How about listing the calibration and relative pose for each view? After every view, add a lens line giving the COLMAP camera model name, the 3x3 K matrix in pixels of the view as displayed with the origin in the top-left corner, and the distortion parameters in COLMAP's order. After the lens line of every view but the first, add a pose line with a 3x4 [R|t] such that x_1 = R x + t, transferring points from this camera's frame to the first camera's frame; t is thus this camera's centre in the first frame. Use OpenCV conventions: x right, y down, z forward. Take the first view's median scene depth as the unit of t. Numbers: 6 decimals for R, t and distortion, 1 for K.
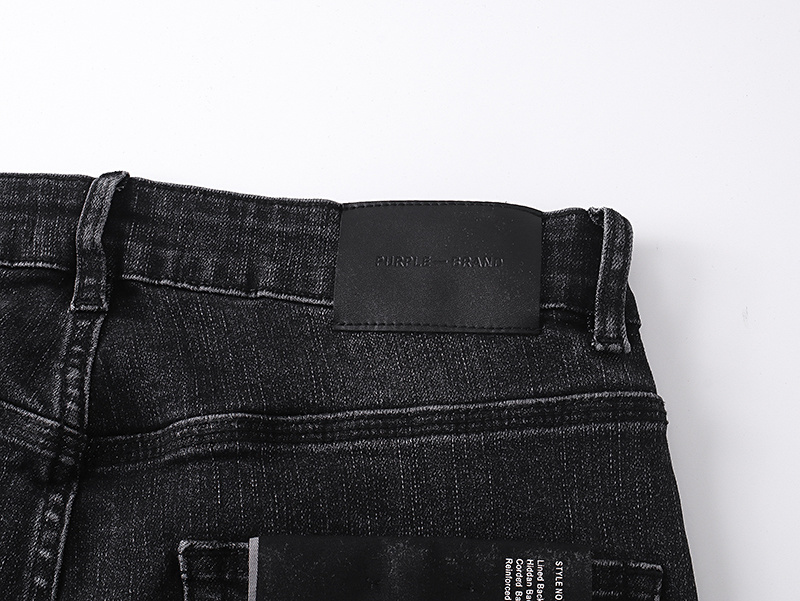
lens RADIAL K [[1569.7, 0, 401.3], [0, 1569.7, 297.8], [0, 0, 1]] dist [-0.185028, 0.000000]
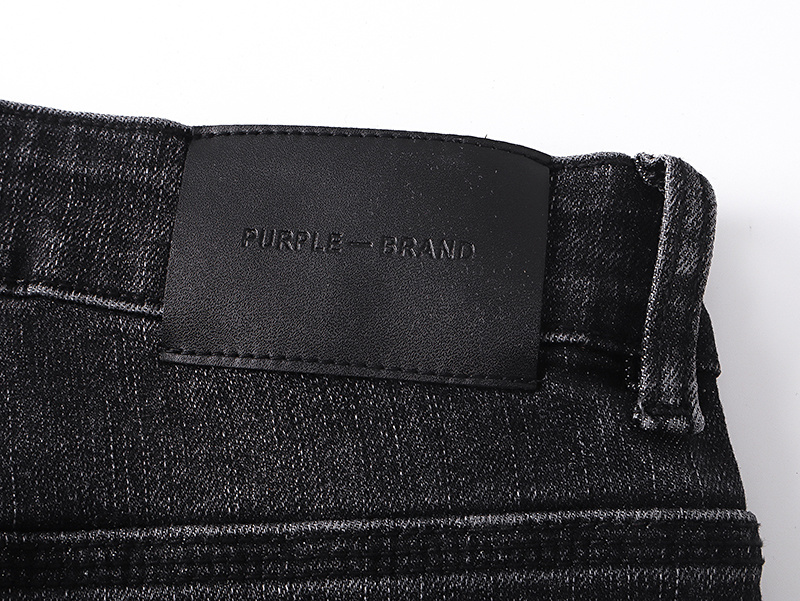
lens RADIAL K [[1569.7, 0, 397.3], [0, 1569.7, 304.5], [0, 0, 1]] dist [-0.185028, 0.000000]
pose [[0.999268, 0.037195, 0.008987, 0.034004], [-0.037862, 0.995076, 0.091597, -0.053030], [-0.005536, -0.091870, 0.995756, 0.462520]]
